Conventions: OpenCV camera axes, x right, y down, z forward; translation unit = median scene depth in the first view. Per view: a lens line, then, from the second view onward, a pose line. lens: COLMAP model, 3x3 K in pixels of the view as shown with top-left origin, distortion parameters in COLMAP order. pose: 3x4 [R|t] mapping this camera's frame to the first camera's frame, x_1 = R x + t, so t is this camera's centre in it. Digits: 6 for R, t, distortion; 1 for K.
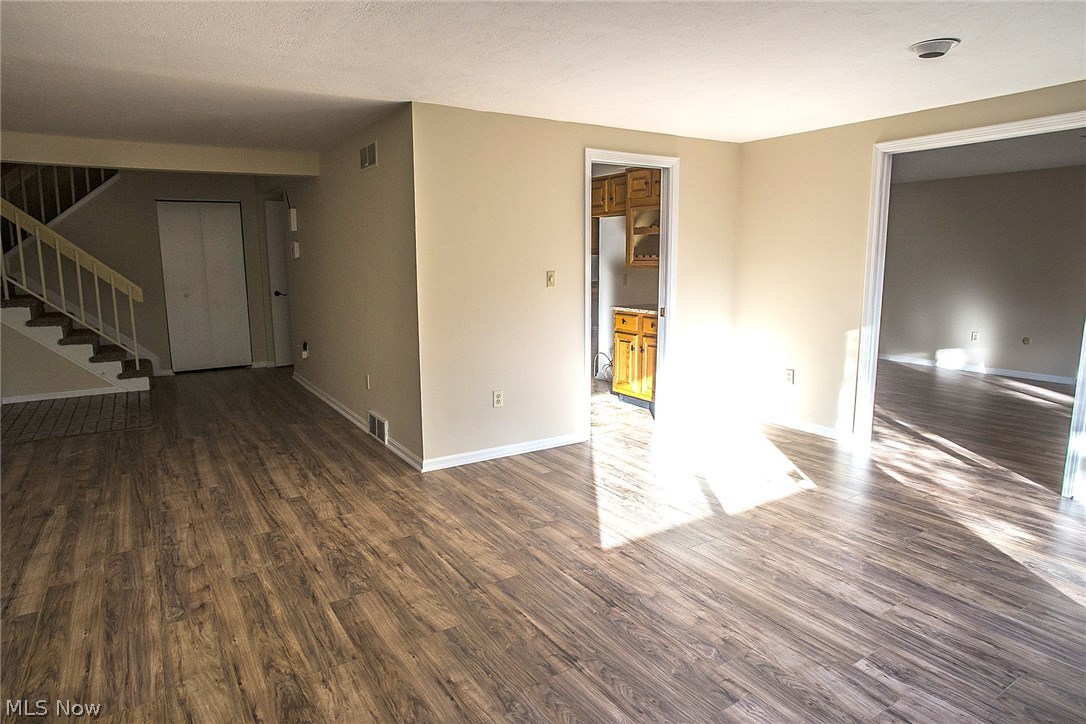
lens RADIAL K [[629.9, 0, 539.7], [0, 629.9, 363.3], [0, 0, 1]] dist [-0.046361, 0.021456]
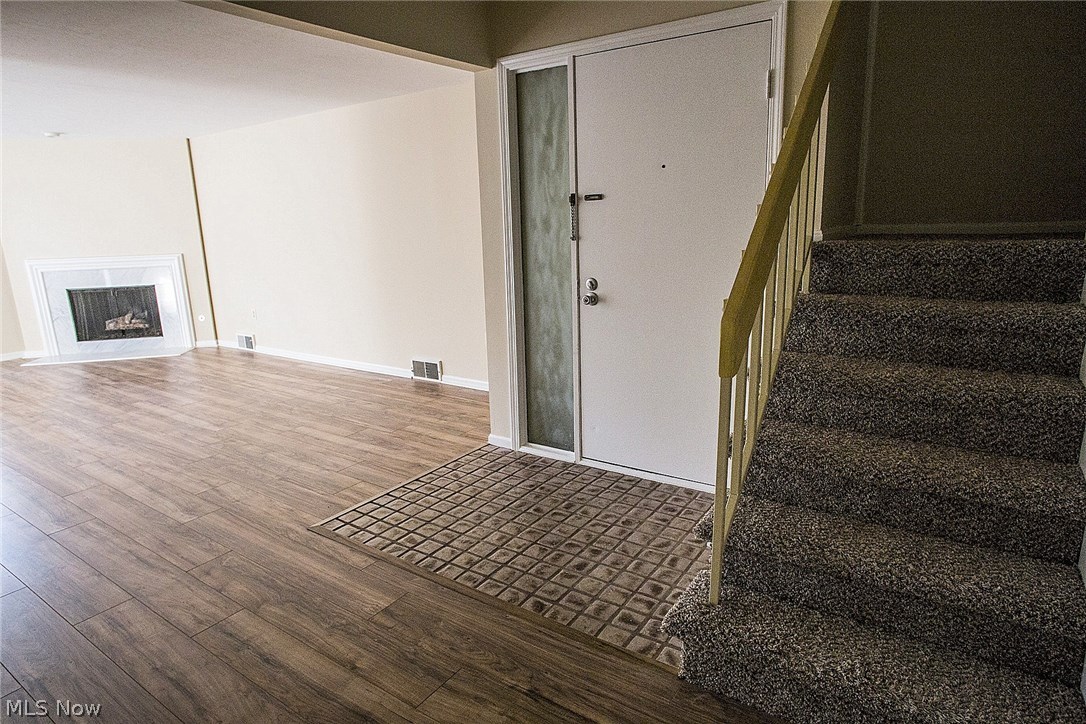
lens RADIAL K [[629.9, 0, 547.8], [0, 629.9, 363.6], [0, 0, 1]] dist [-0.046361, 0.021456]
pose [[-0.920170, 0.119776, -0.372748, -1.144557], [-0.031320, 0.926485, 0.375026, -0.443065], [0.390265, 0.356762, -0.848772, 2.746314]]
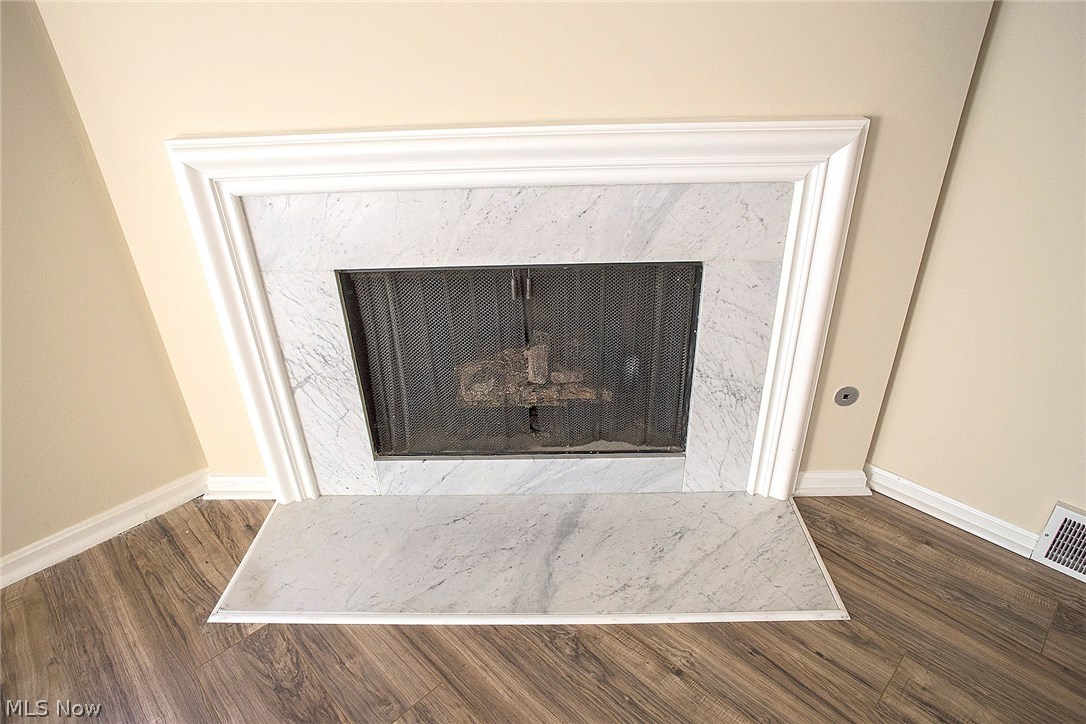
lens RADIAL K [[629.9, 0, 538.1], [0, 629.9, 365.9], [0, 0, 1]] dist [-0.046361, 0.021456]
pose [[-0.981331, 0.124623, -0.146489, -0.439291], [0.005740, 0.780303, 0.625375, -0.038038], [0.192242, 0.612859, -0.766451, 0.408775]]
